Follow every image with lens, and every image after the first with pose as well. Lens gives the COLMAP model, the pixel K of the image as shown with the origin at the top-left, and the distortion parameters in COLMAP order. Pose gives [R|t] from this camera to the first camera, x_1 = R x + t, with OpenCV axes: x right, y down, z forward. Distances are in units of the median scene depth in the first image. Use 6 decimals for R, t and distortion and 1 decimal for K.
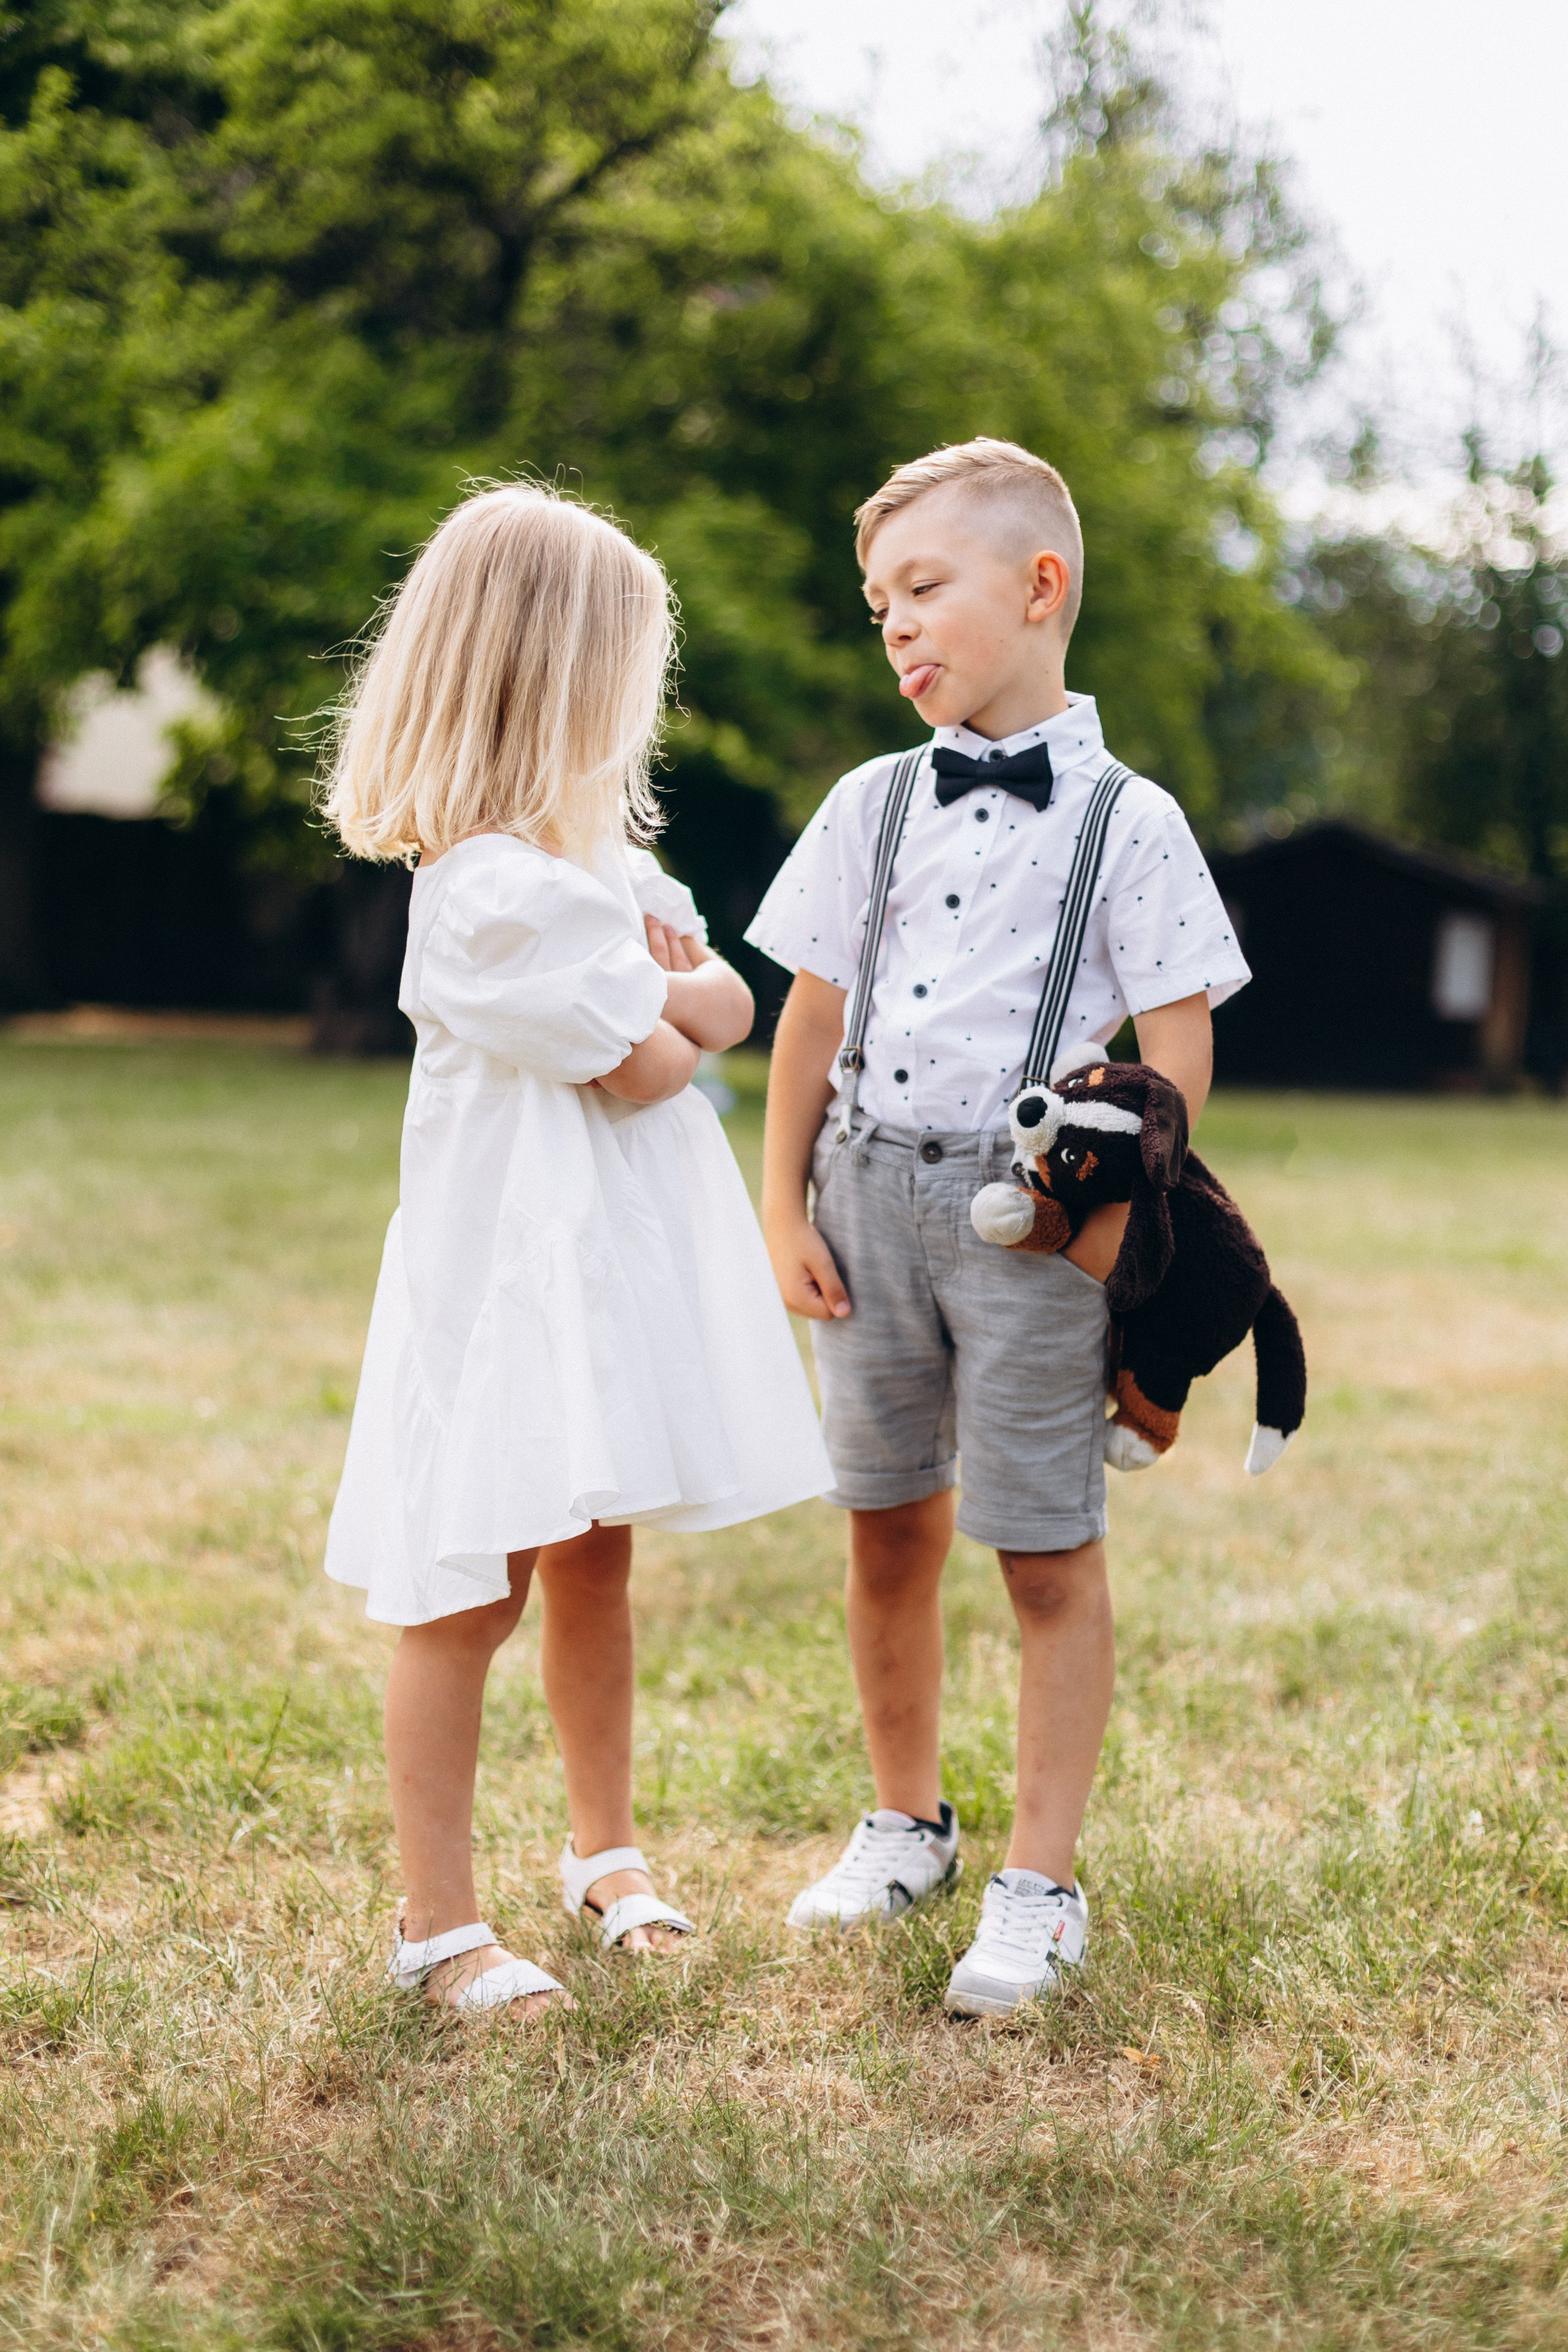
lens RADIAL K [[3628.3, 0, 784.2], [0, 3628.3, 1254.9], [0, 0, 1]] dist [-0.018042, -0.042845]
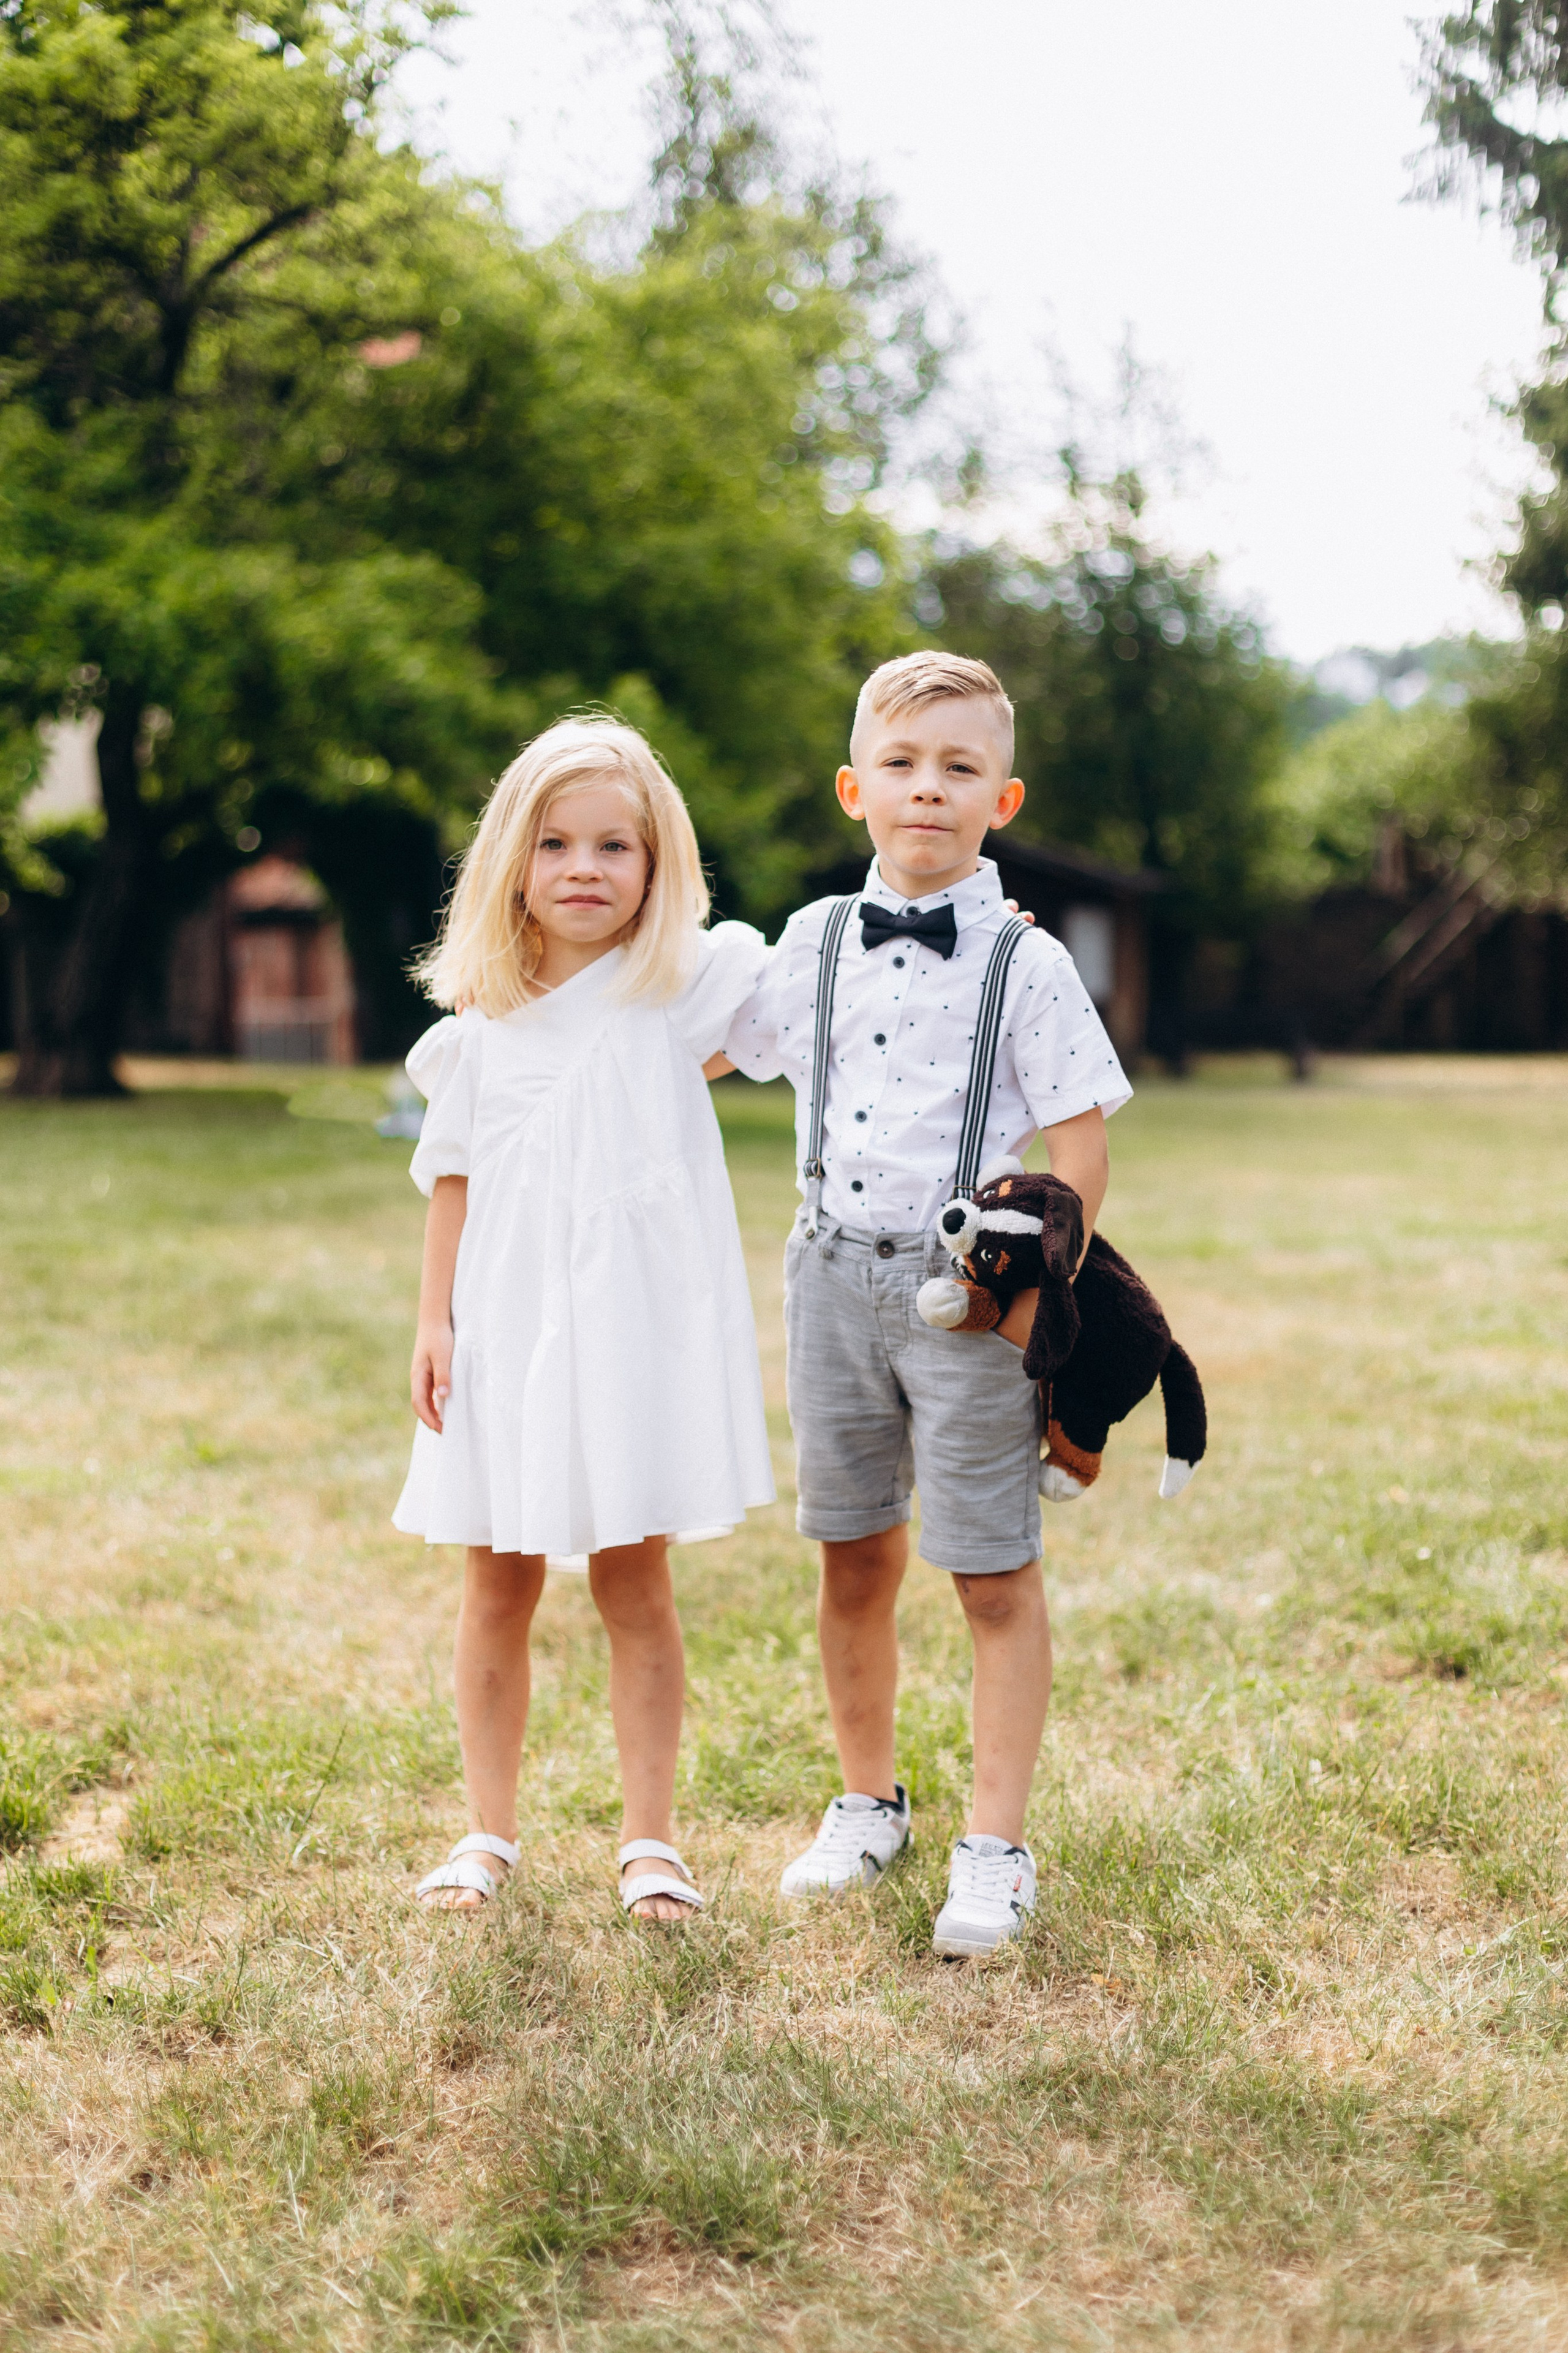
lens RADIAL K [[3596.4, 0, 772.0], [0, 3596.4, 1233.4], [0, 0, 1]] dist [-0.015087, -0.043642]
pose [[0.992750, -0.049967, 0.109316, -0.105114], [0.049822, 0.998750, 0.004058, -0.033193], [-0.109382, 0.001418, 0.993999, -0.155861]]
